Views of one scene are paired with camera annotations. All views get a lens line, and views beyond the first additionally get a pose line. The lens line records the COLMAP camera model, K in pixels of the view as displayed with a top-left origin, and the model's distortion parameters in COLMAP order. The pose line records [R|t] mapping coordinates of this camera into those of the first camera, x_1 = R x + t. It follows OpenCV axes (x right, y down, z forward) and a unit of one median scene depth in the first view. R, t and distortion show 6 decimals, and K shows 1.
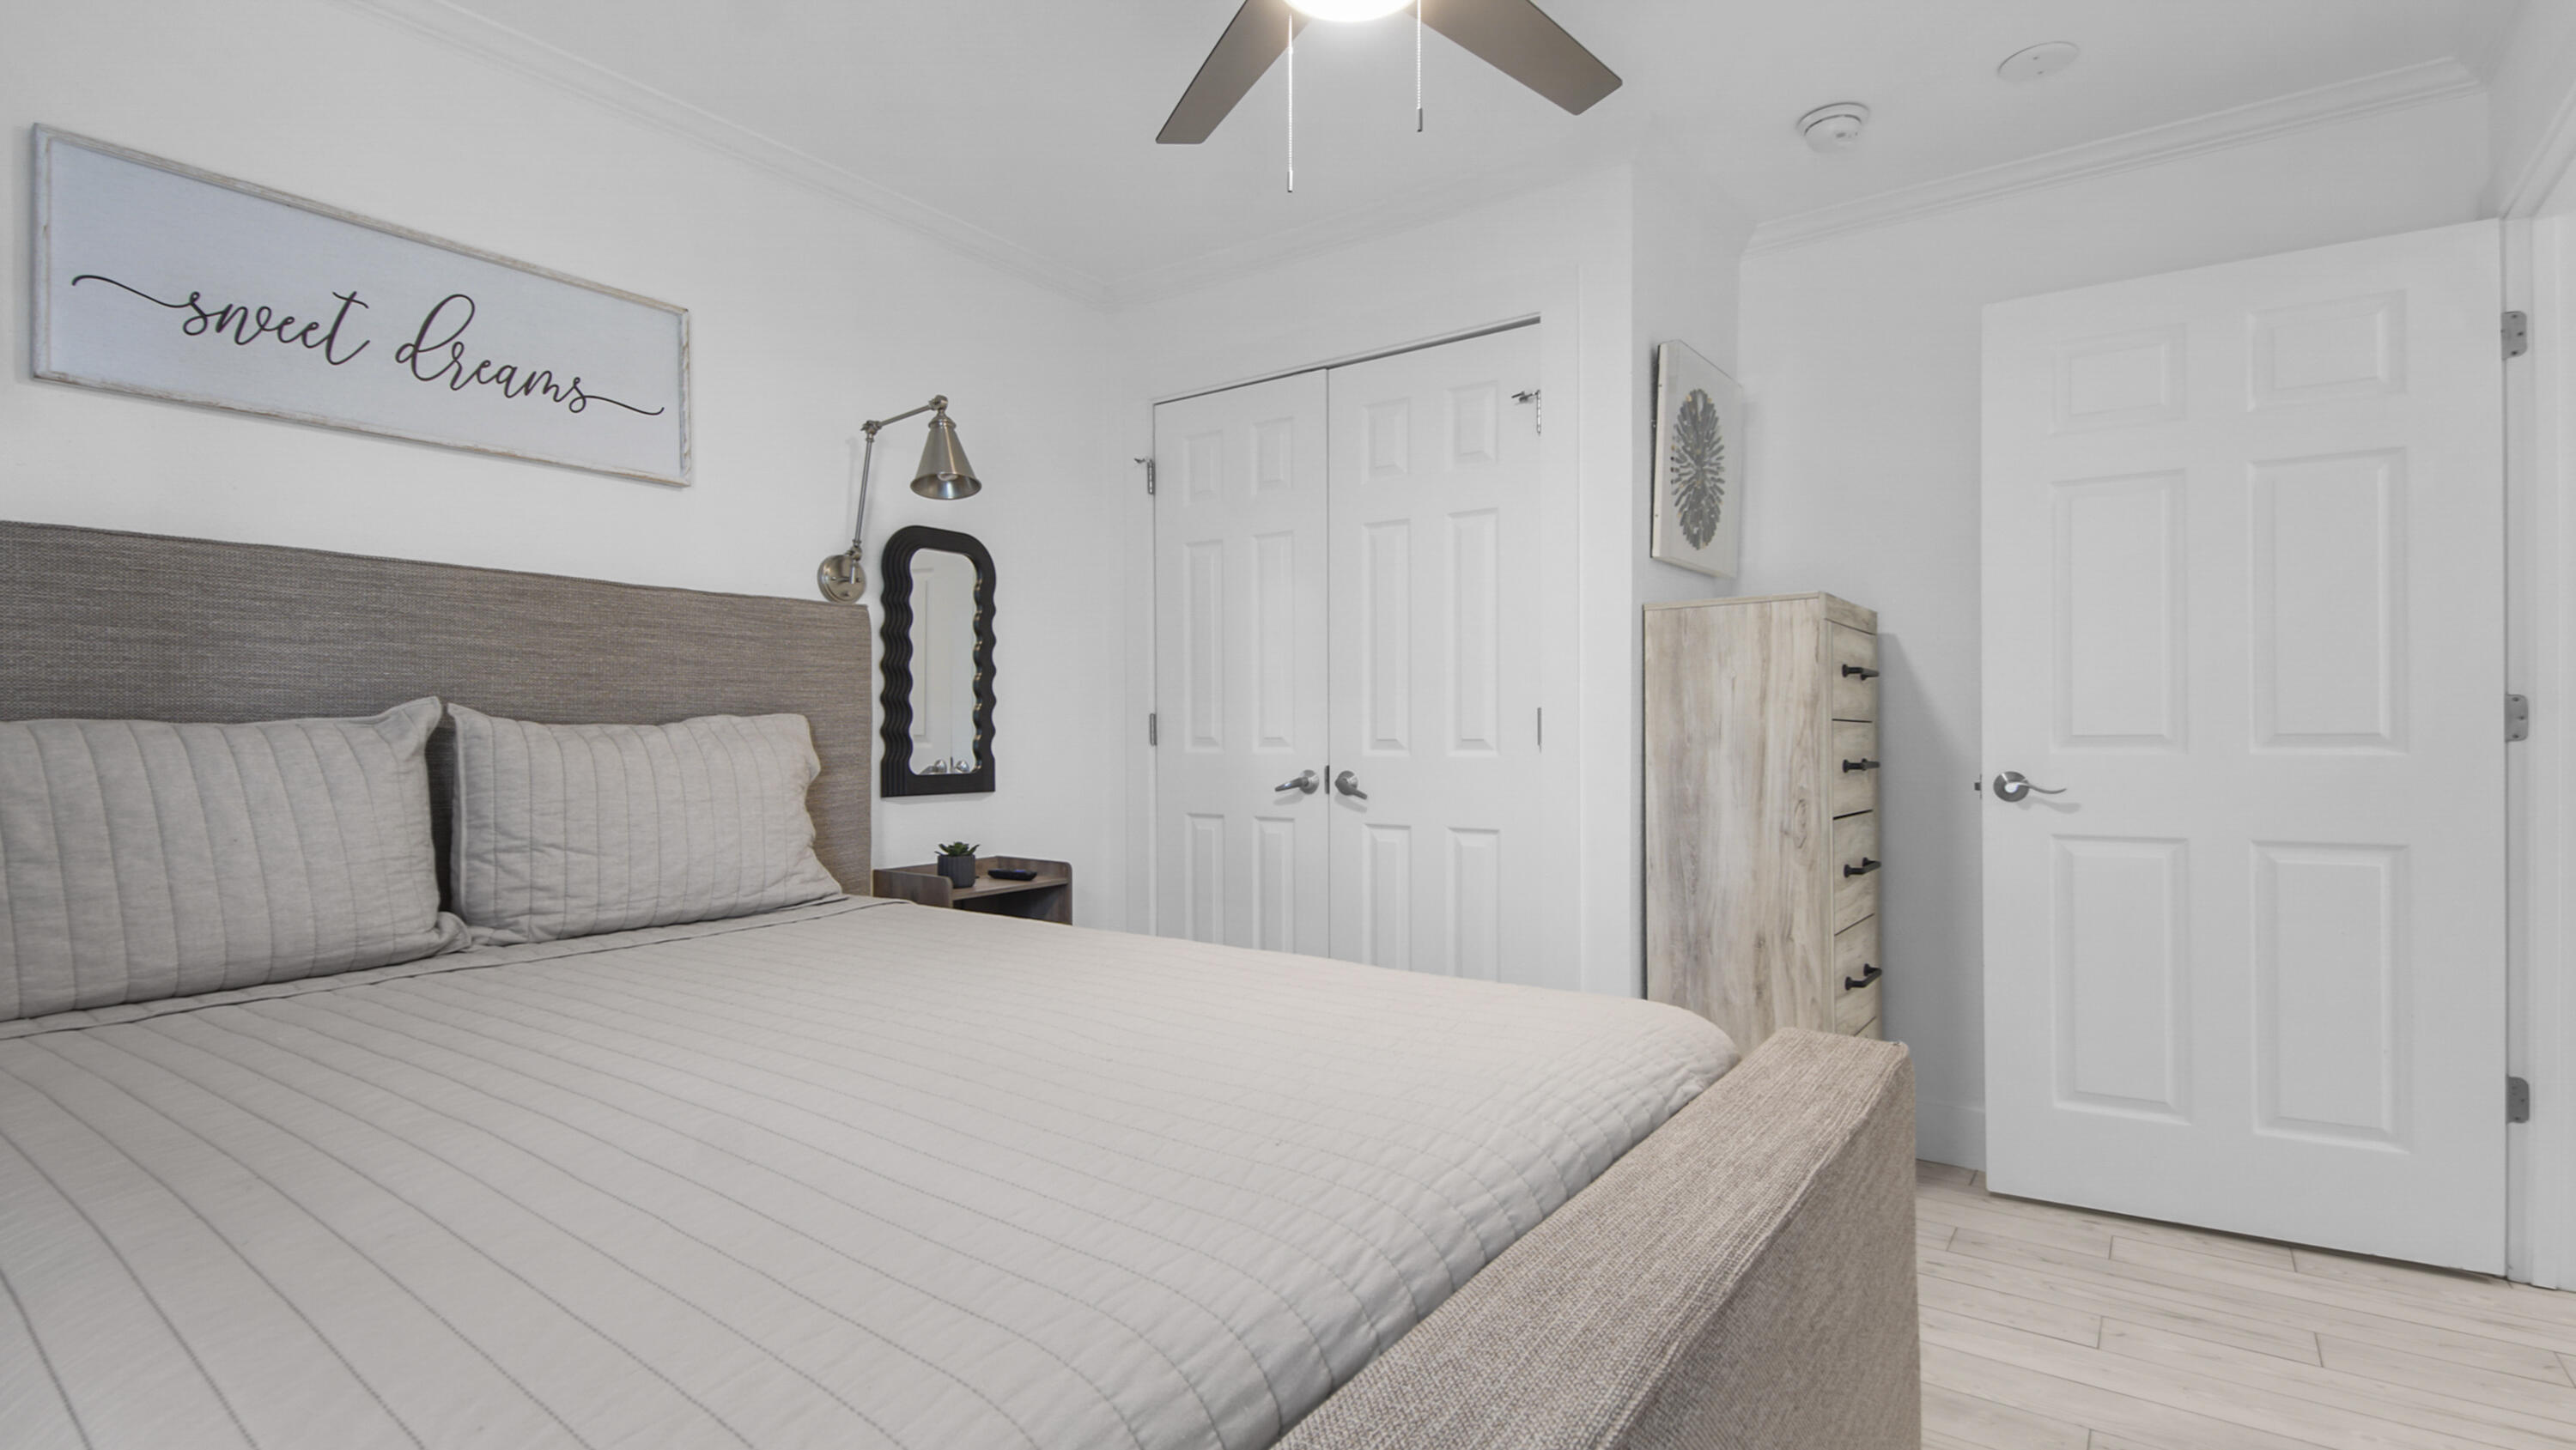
lens RADIAL K [[1150.5, 0, 1292.2], [0, 1150.5, 767.2], [0, 0, 1]] dist [0.023409, -0.014411]
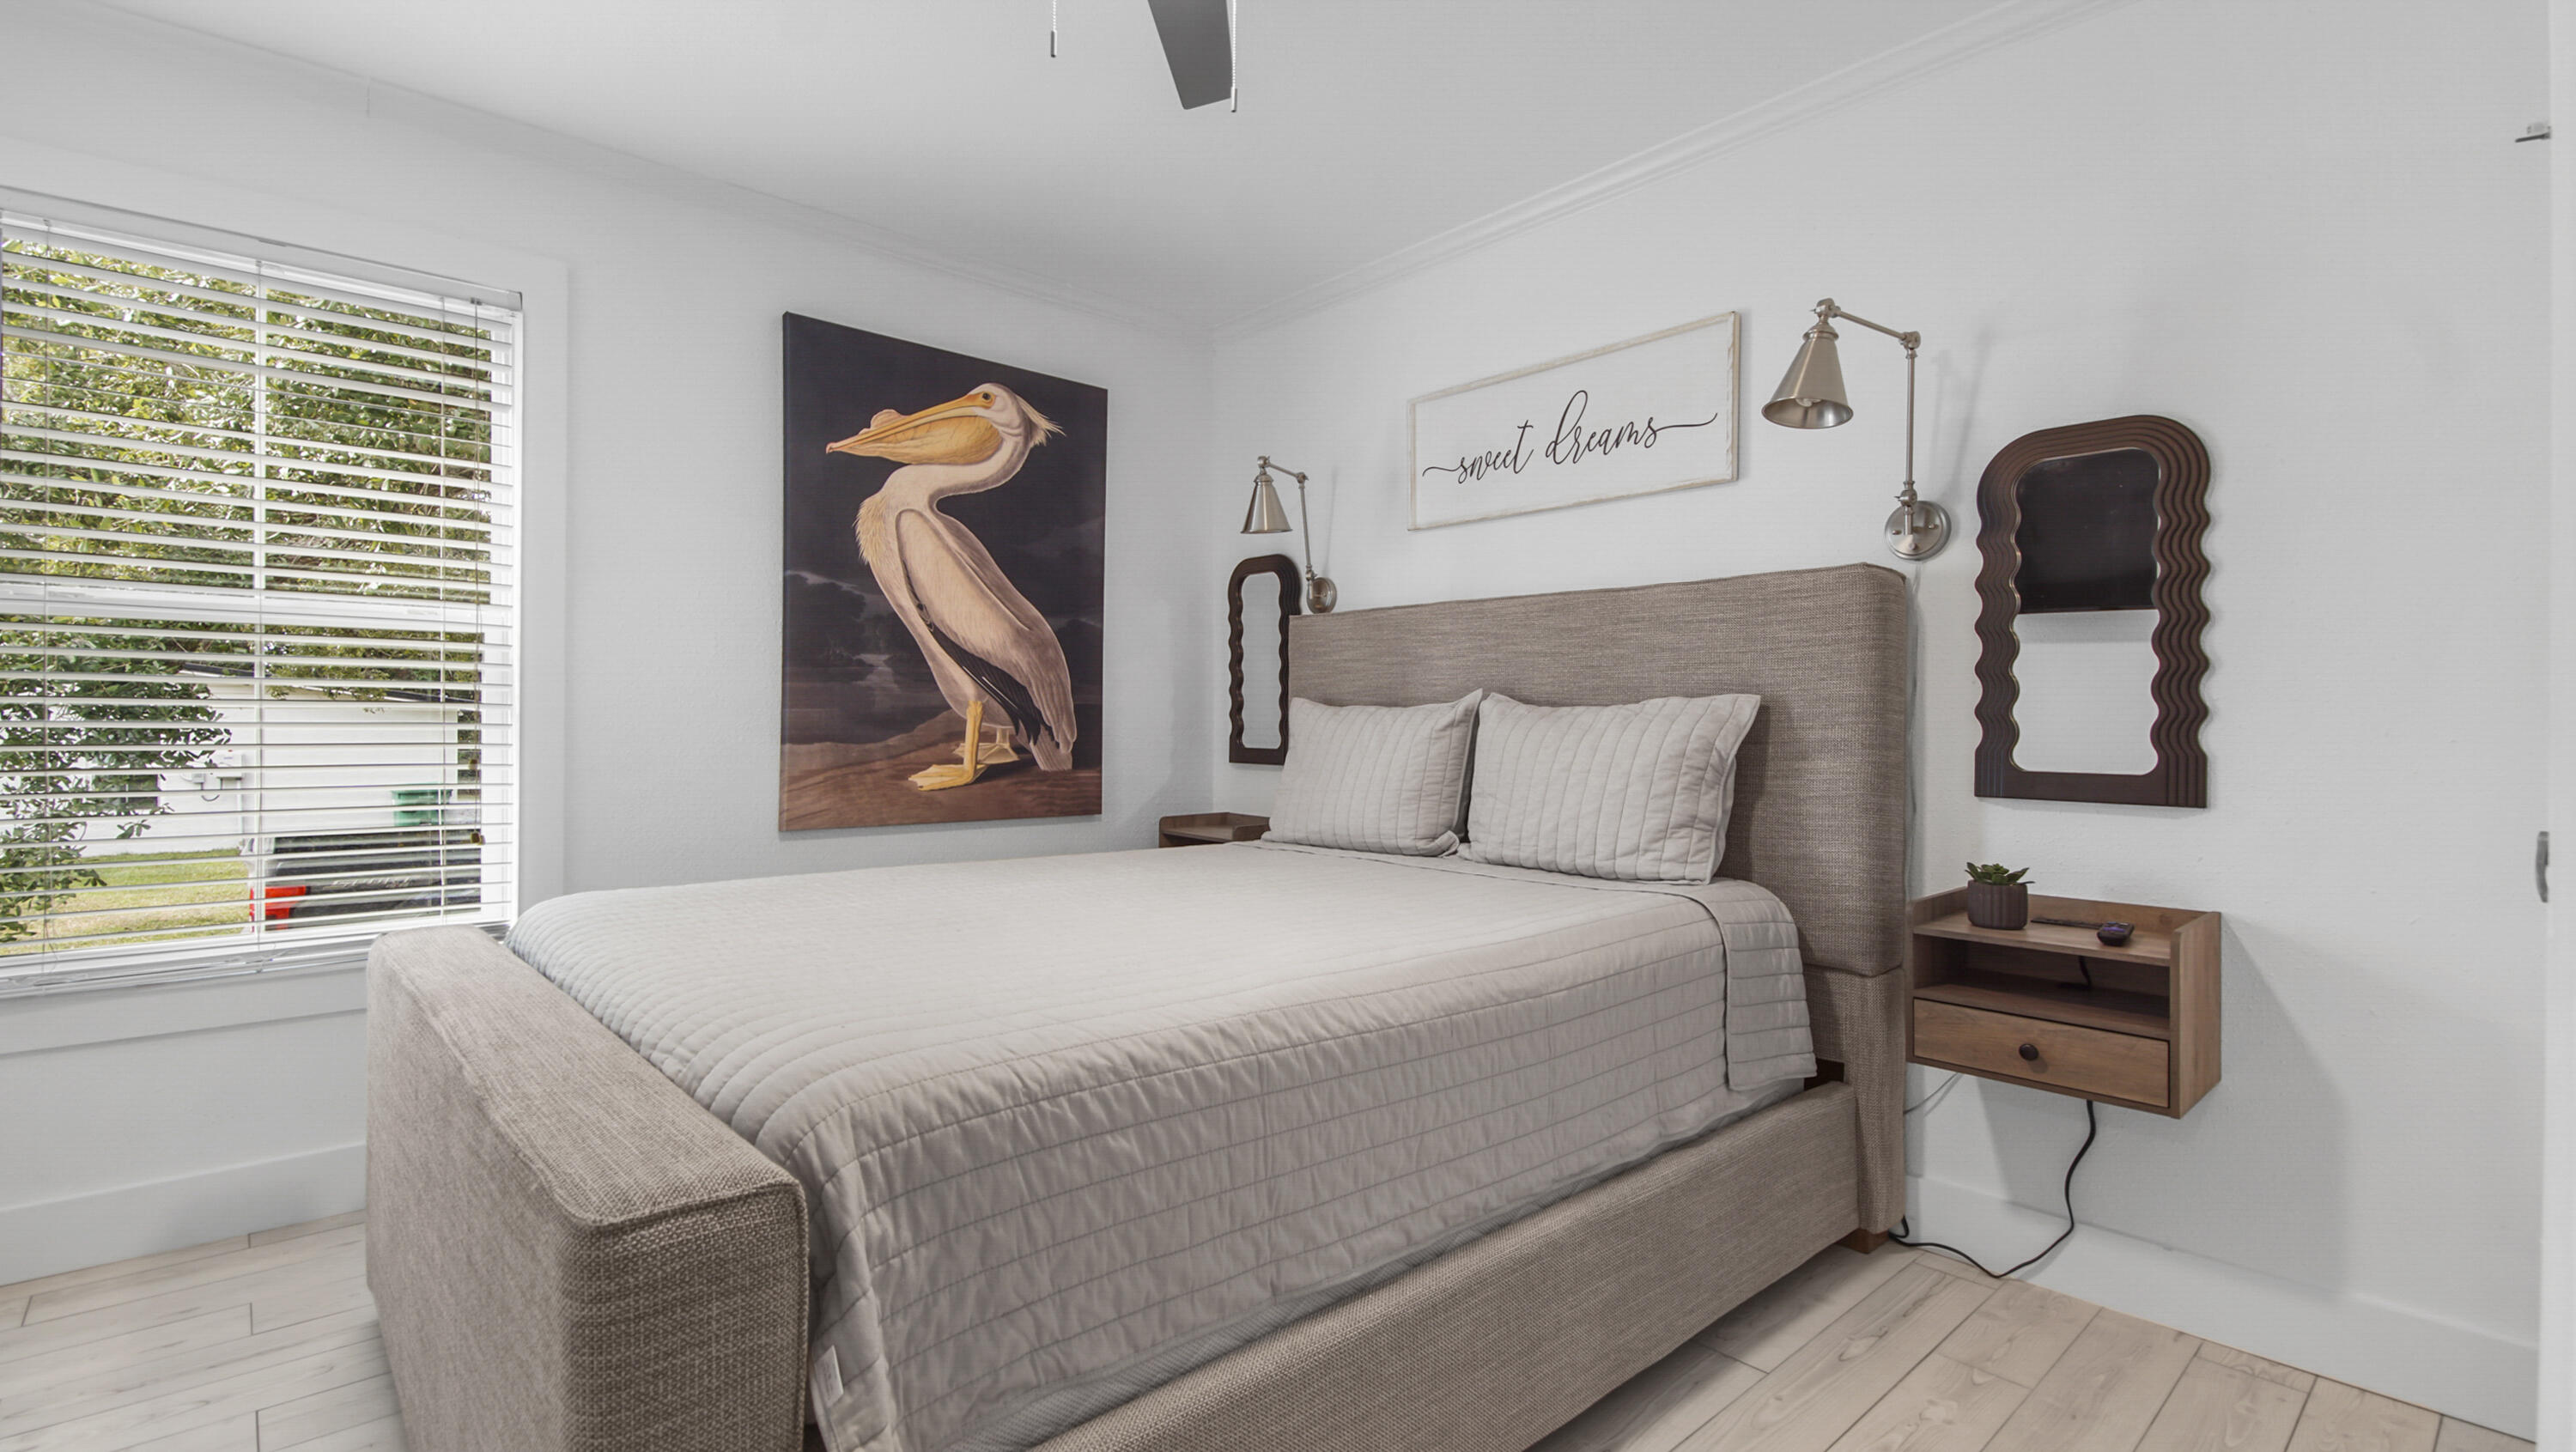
lens RADIAL K [[1150.6, 0, 1292.2], [0, 1150.6, 768.2], [0, 0, 1]] dist [0.023409, -0.014411]
pose [[-0.204949, 0.052862, -0.977344, 0.701531], [-0.029114, 0.997769, 0.060072, -0.037000], [0.978339, 0.040766, -0.202953, 0.964411]]
